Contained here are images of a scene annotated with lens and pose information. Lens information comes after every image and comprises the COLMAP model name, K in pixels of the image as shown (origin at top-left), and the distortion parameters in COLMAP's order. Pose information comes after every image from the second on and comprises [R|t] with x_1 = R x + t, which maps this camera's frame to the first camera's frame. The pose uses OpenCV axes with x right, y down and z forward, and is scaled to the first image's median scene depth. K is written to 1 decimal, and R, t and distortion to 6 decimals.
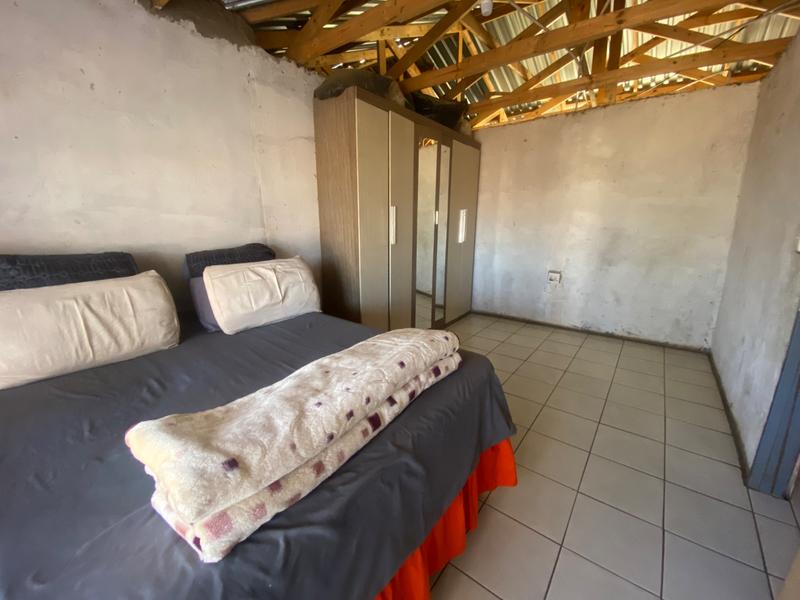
lens RADIAL K [[325.7, 0, 401.4], [0, 325.7, 297.7], [0, 0, 1]] dist [-0.018336, -0.002697]
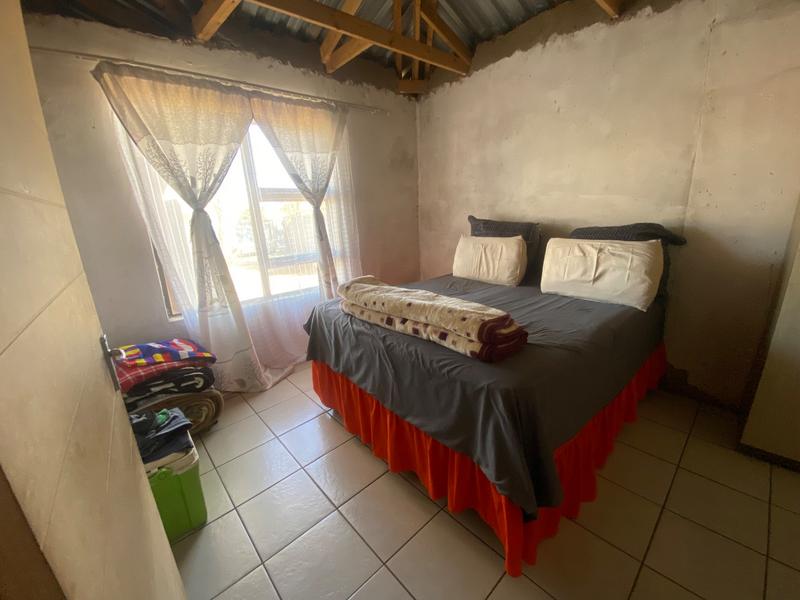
lens RADIAL K [[325.7, 0, 401.9], [0, 325.7, 302.0], [0, 0, 1]] dist [-0.018336, -0.002697]
pose [[-0.178509, 0.278190, -0.943793, 0.763432], [-0.183645, 0.932924, 0.309721, -0.142570], [0.966648, 0.228611, -0.115447, 0.605595]]
